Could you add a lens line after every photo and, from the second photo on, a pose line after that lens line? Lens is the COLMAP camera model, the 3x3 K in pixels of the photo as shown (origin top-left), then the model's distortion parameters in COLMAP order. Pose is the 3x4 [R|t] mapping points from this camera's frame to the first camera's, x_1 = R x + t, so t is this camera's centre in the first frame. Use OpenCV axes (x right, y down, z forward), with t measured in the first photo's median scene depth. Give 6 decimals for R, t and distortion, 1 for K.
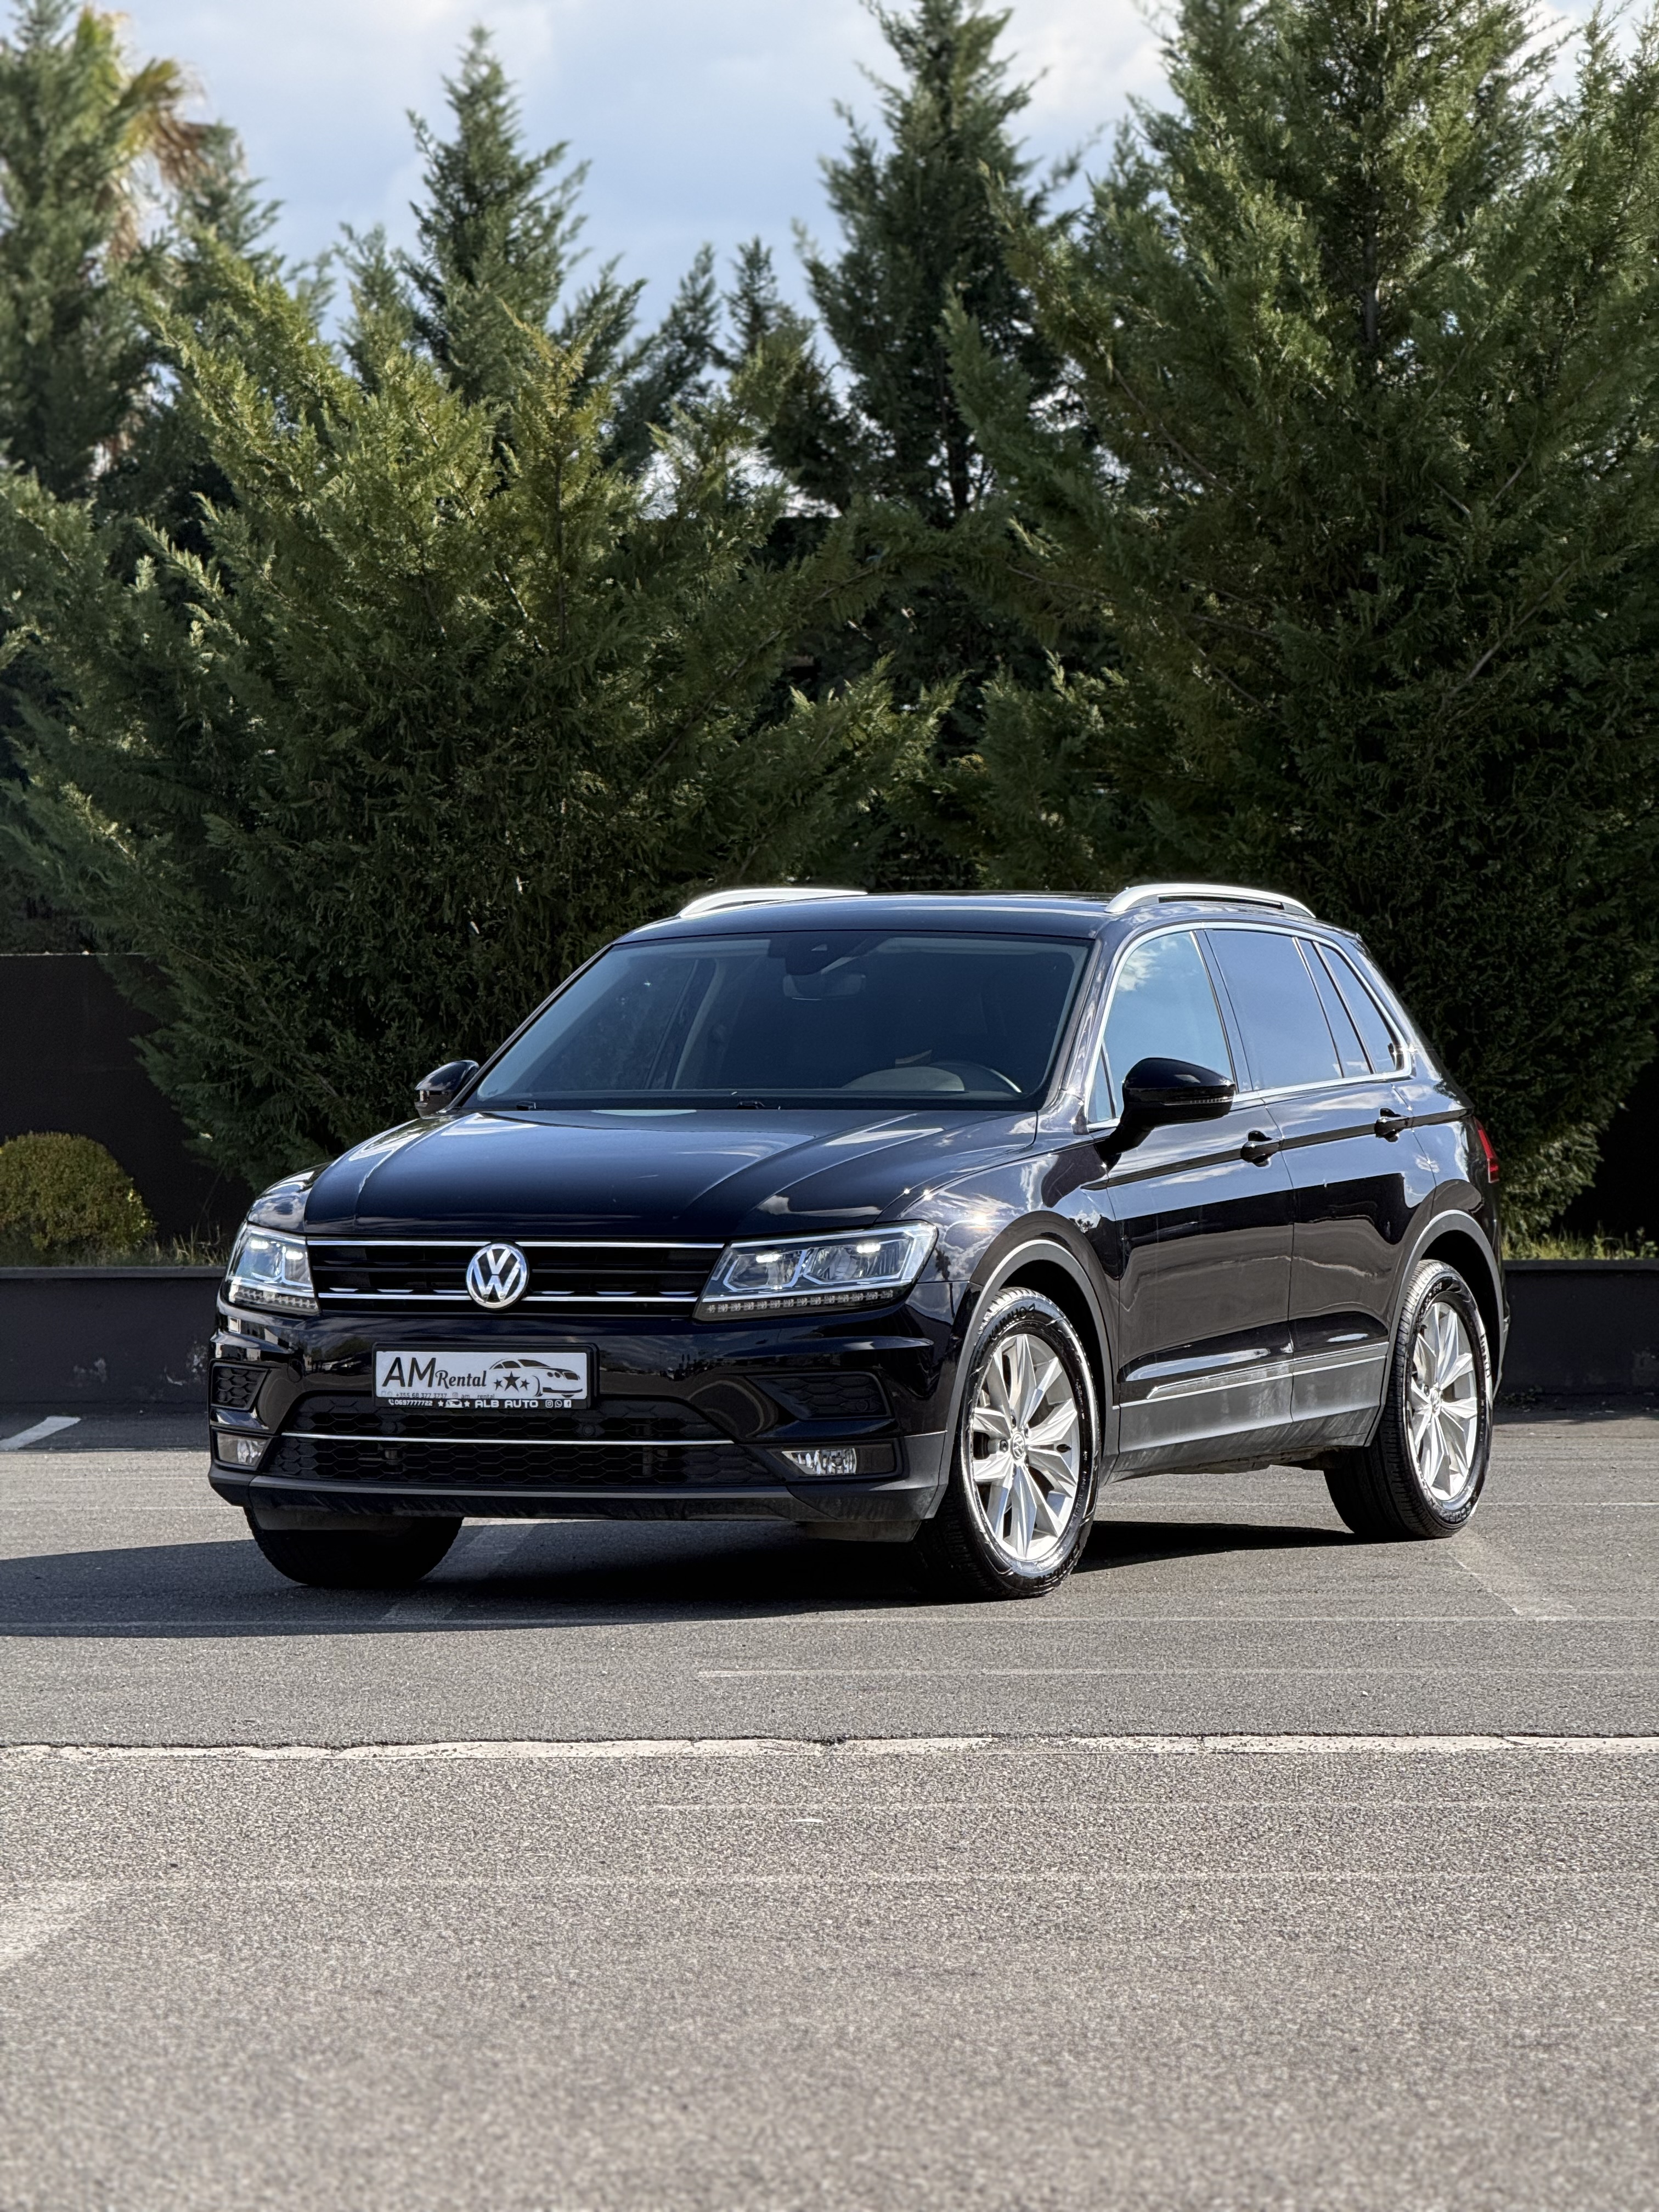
lens RADIAL K [[7764.2, 0, 816.6], [0, 7764.2, 1117.5], [0, 0, 1]] dist [0.307945, 0.000000]
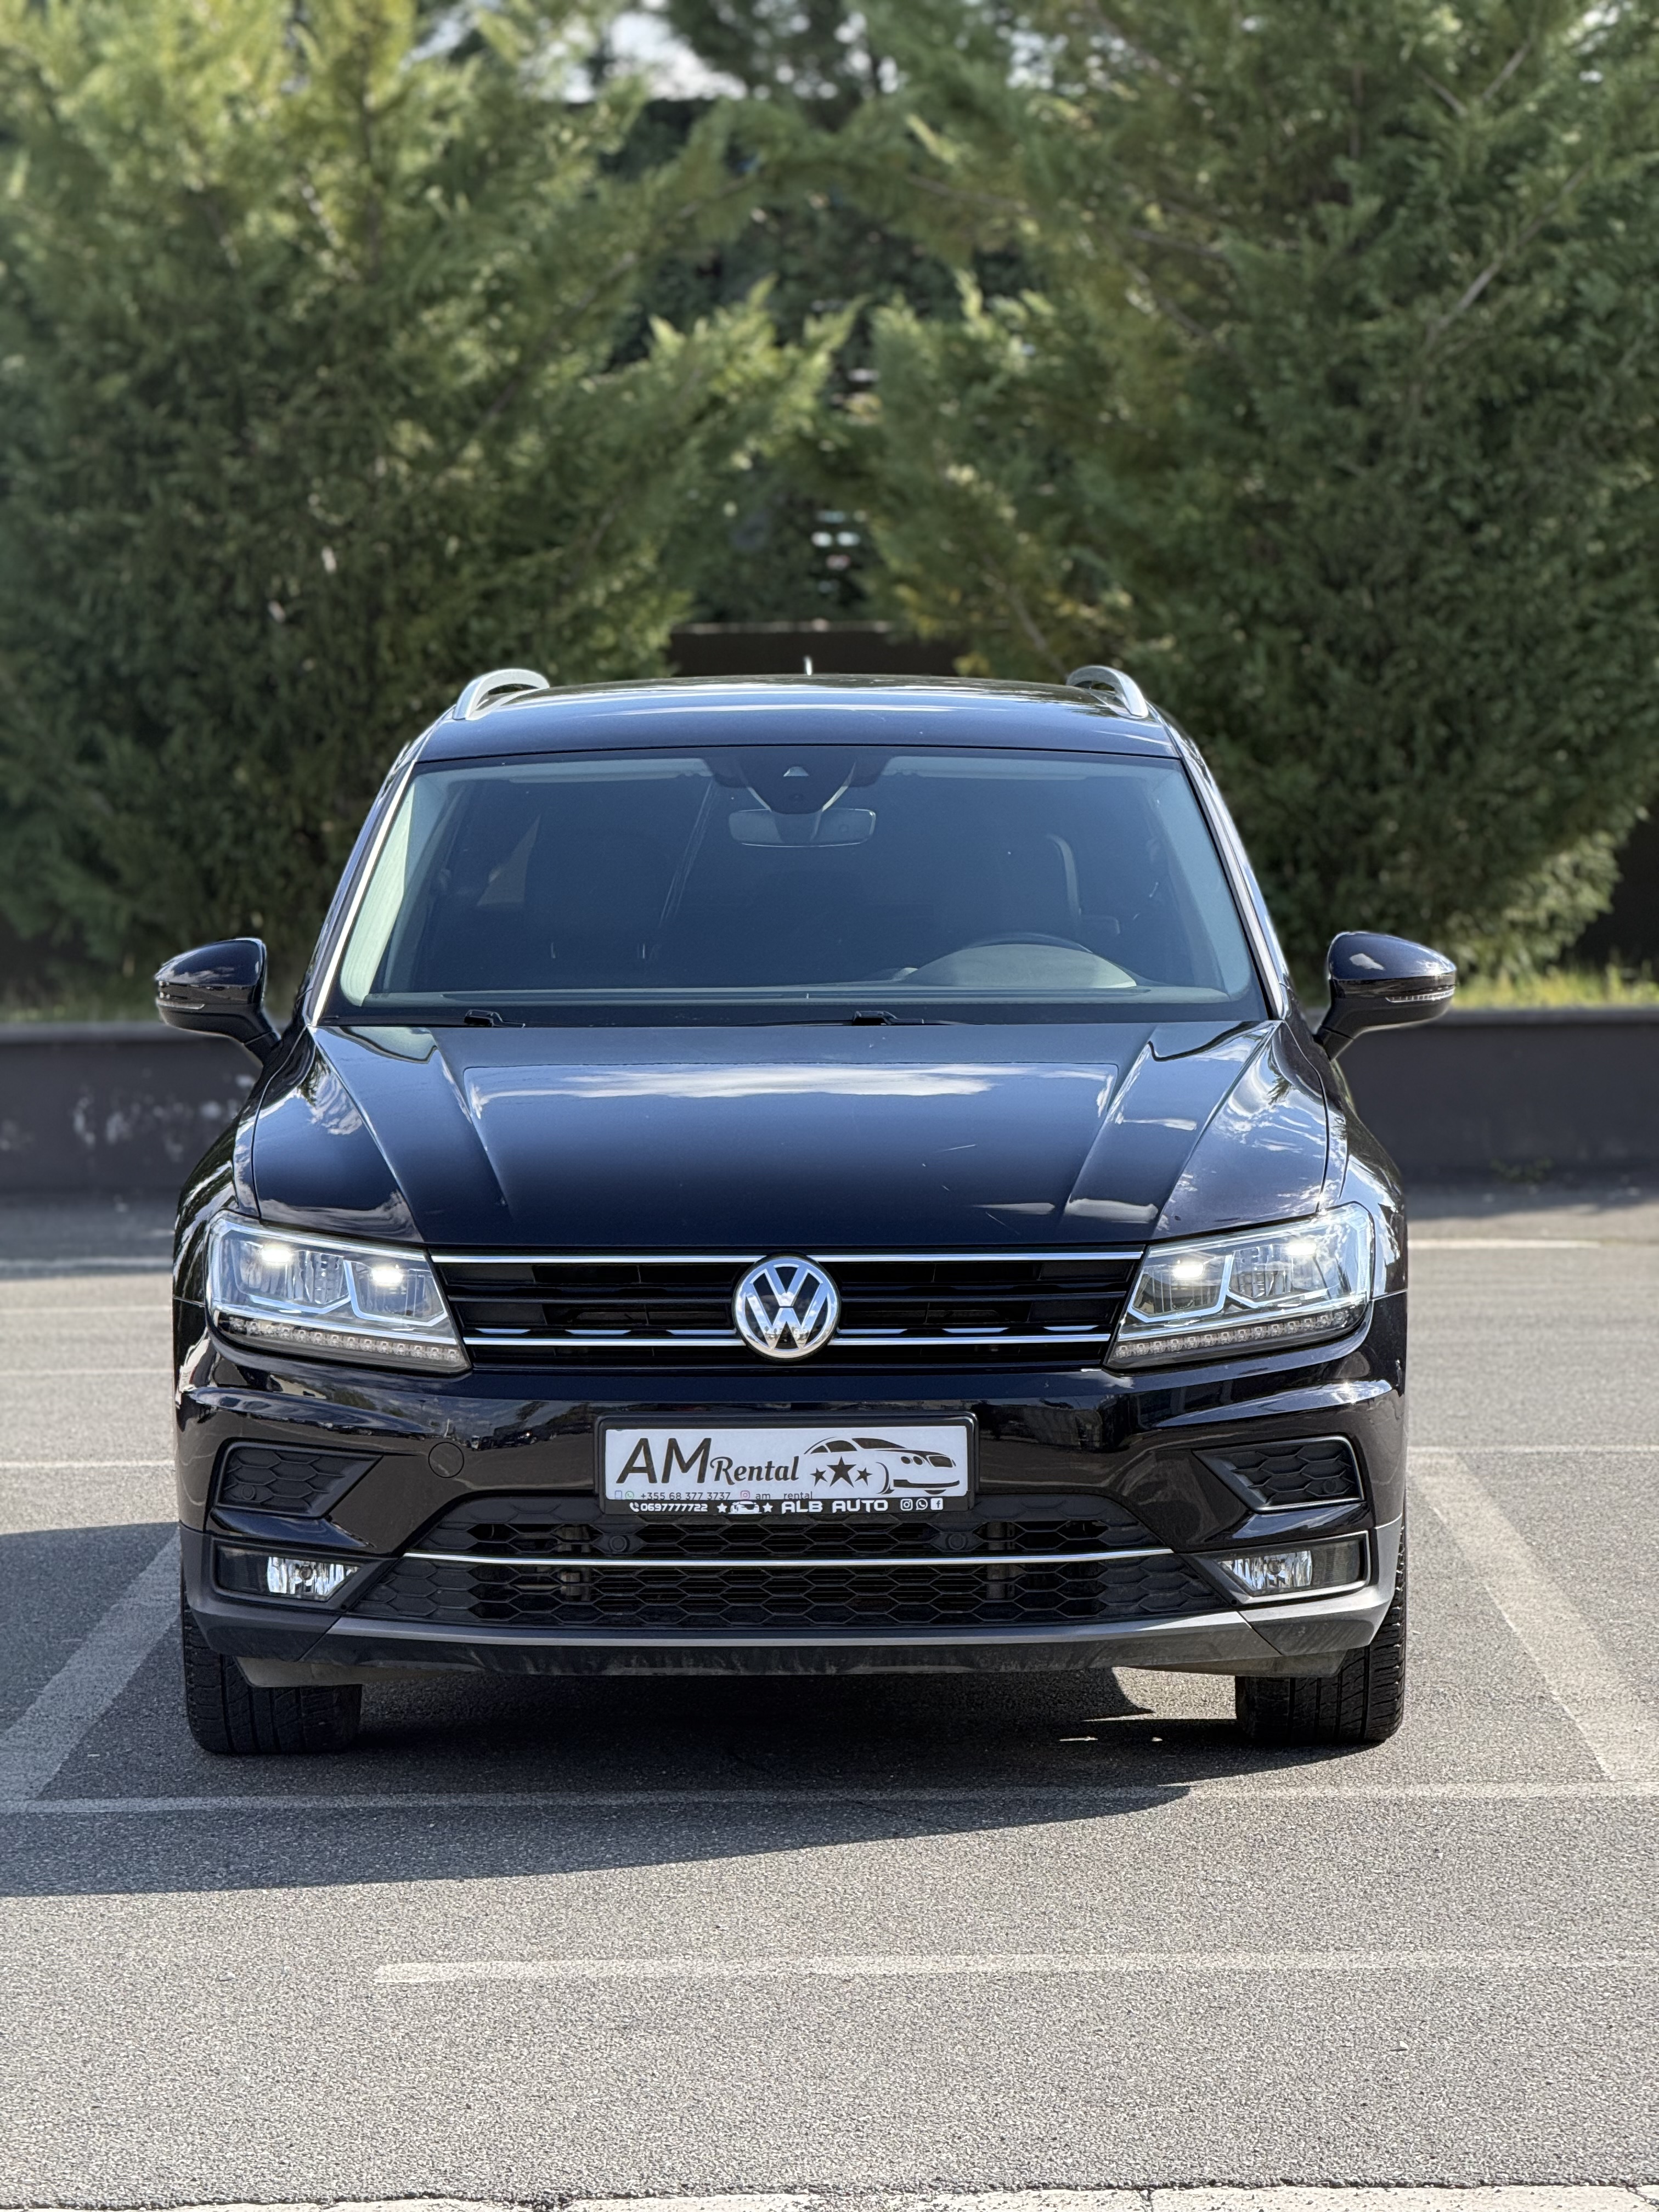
lens RADIAL K [[7764.2, 0, 825.6], [0, 7764.2, 1098.4], [0, 0, 1]] dist [0.307945, 0.000000]
pose [[0.999939, -0.007115, 0.008484, 0.007928], [0.006653, 0.998558, 0.053265, -0.016546], [-0.008851, -0.053206, 0.998544, 0.159265]]
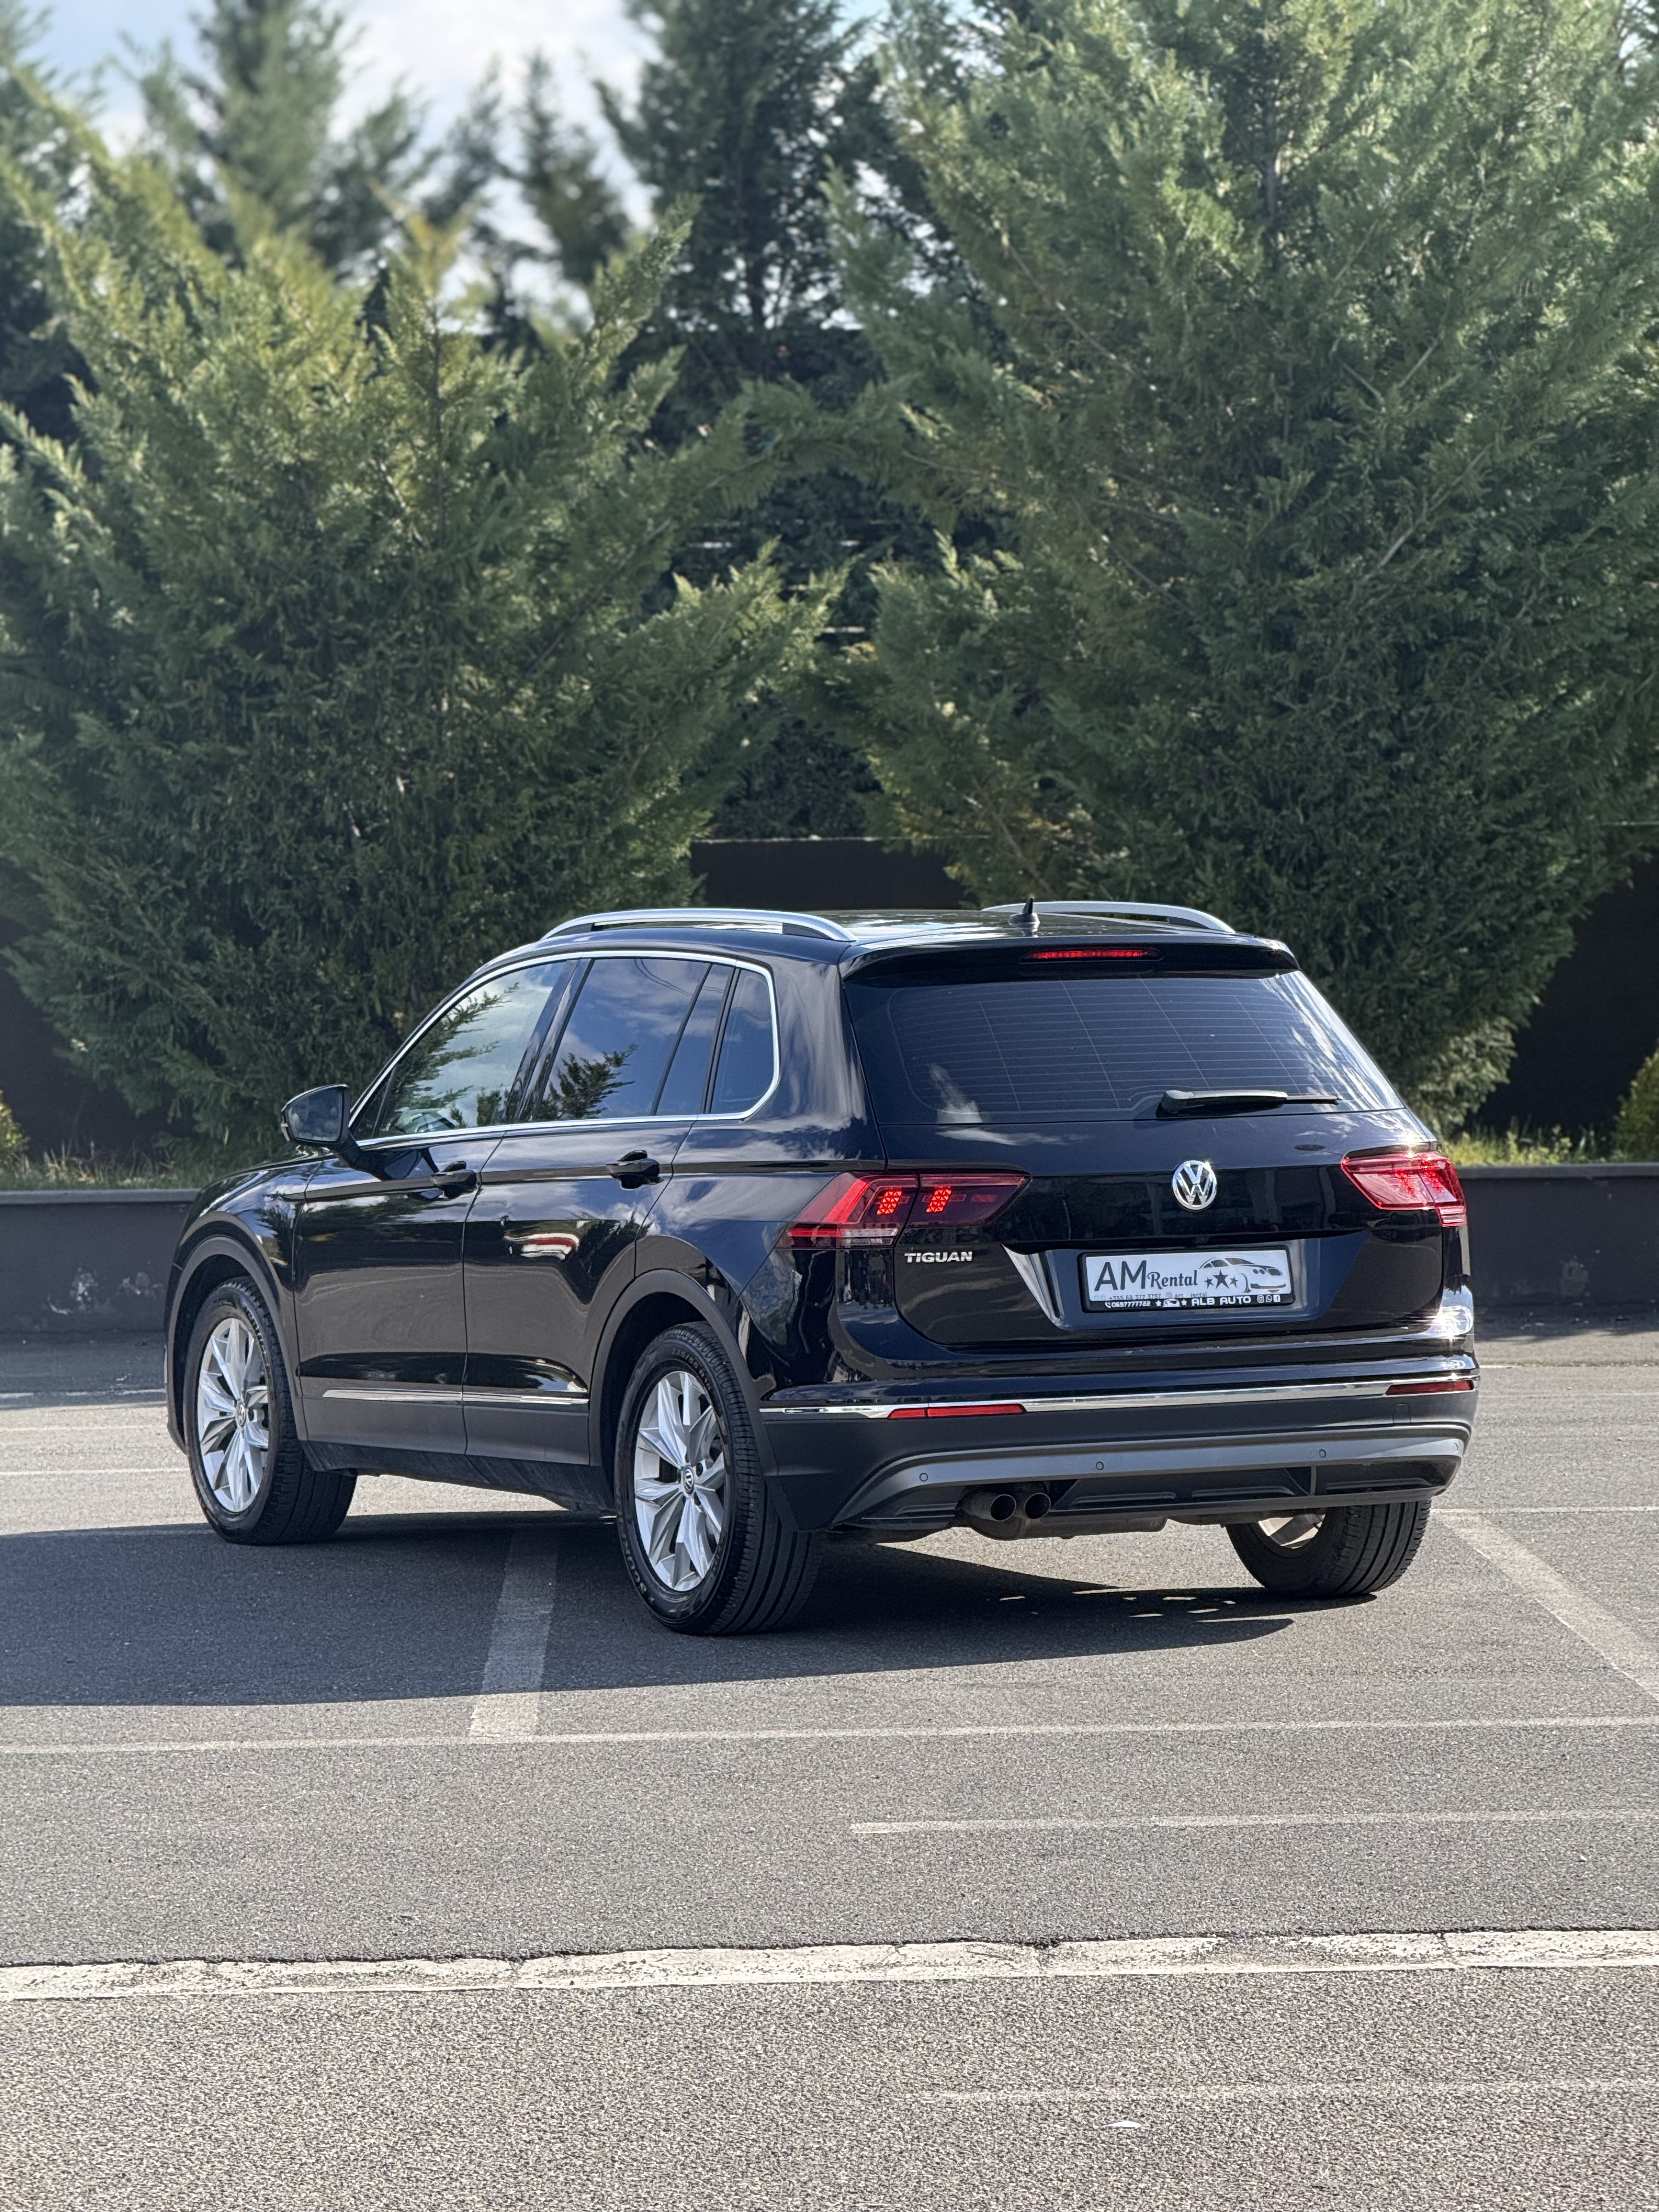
lens RADIAL K [[7764.2, 0, 845.5], [0, 7764.2, 1134.0], [0, 0, 1]] dist [0.307945, 0.000000]
pose [[0.999024, -0.011300, 0.042692, -0.025066], [0.009775, 0.999313, 0.035760, -0.020790], [-0.043067, -0.035308, 0.998448, 0.029877]]
